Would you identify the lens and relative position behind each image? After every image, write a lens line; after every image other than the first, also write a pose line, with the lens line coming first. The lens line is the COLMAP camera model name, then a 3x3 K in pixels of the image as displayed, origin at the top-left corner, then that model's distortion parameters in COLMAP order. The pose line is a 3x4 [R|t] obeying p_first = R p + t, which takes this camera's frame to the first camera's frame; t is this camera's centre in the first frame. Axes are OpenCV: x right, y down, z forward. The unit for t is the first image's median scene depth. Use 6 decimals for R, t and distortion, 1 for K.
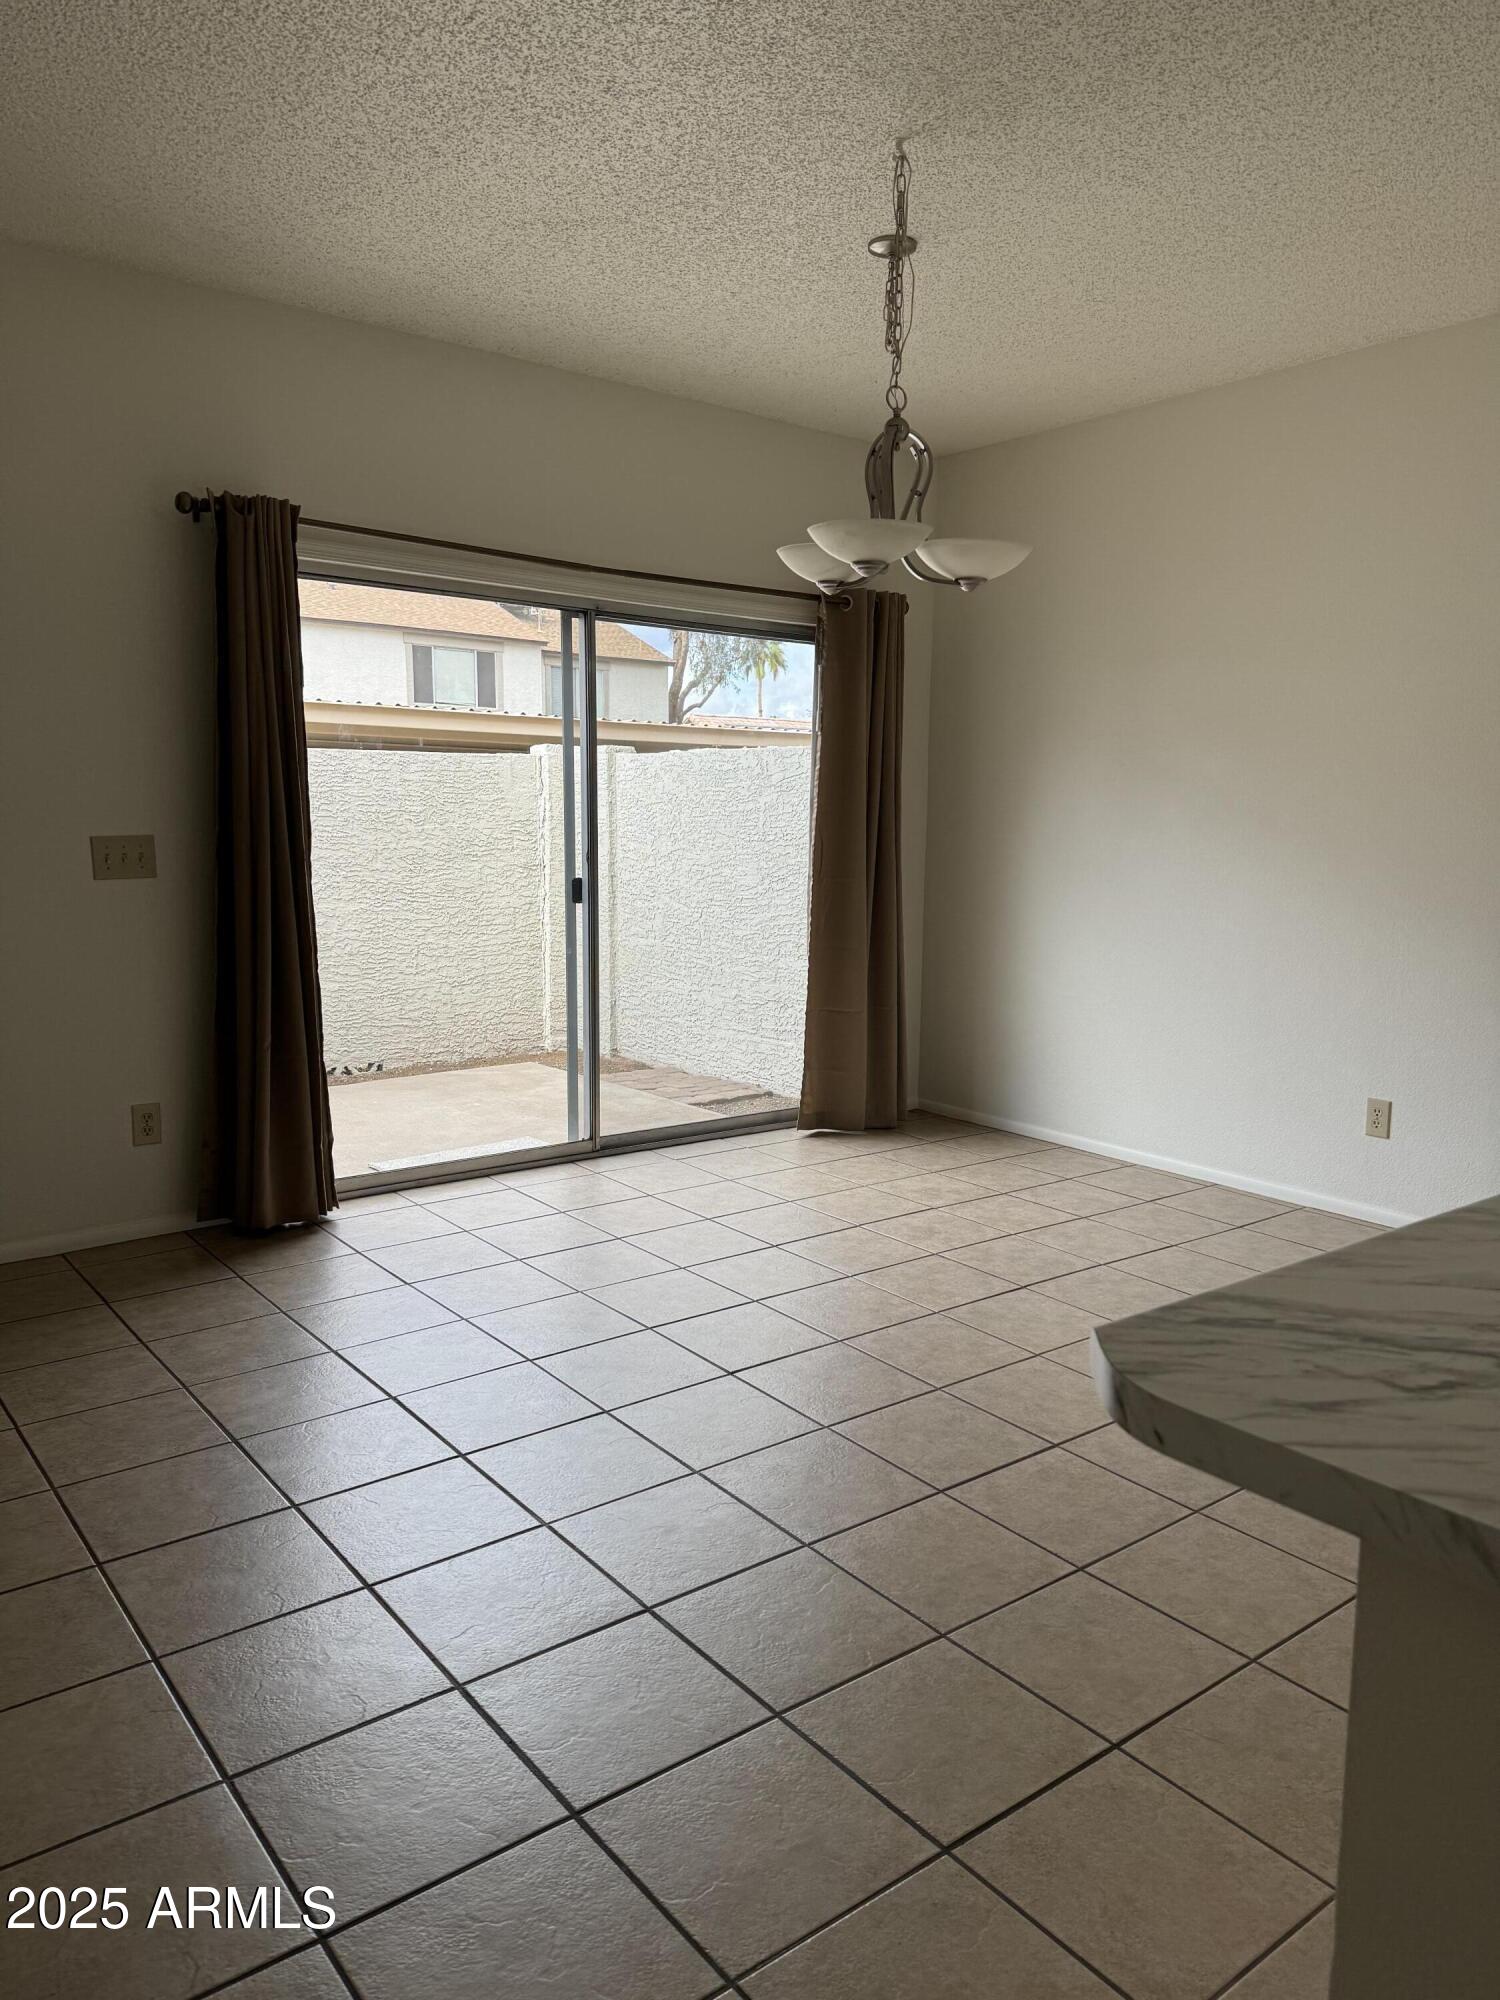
lens RADIAL K [[1427.9, 0, 750.0], [0, 1427.9, 1000.0], [0, 0, 1]] dist [-0.002411, -0.001764]
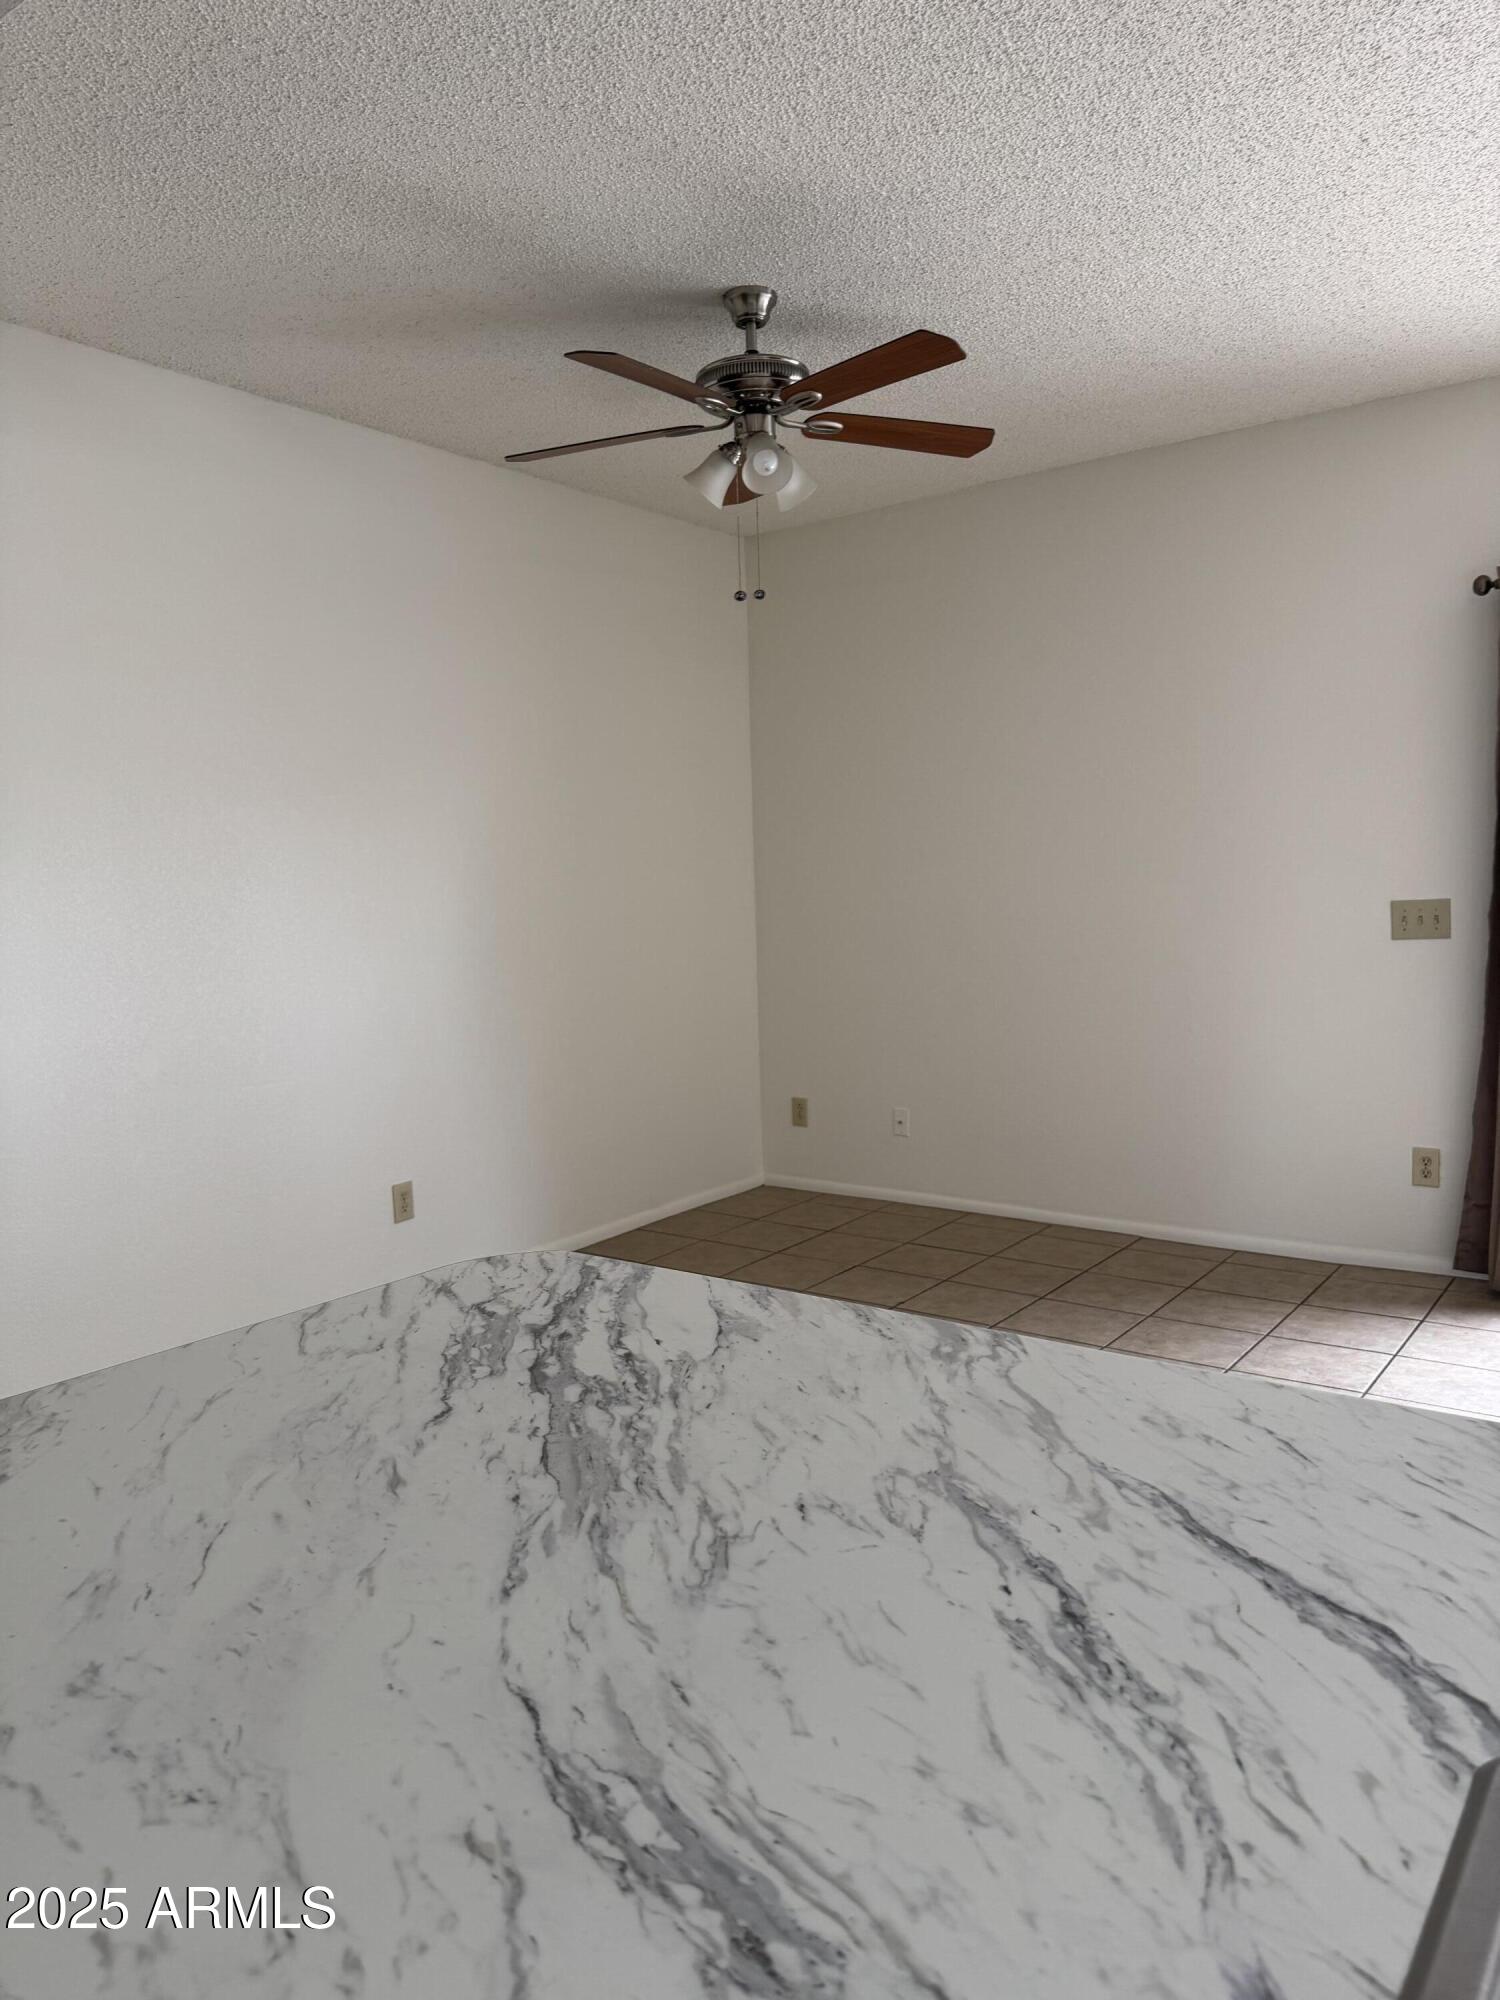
lens RADIAL K [[1408.8, 0, 744.5], [0, 1408.8, 1007.2], [0, 0, 1]] dist [0.095461, -0.081021]
pose [[0.272992, 0.066774, -0.959696, 1.735677], [-0.094784, 0.994601, 0.042241, -0.111954], [0.957336, 0.079432, 0.277847, 0.744827]]
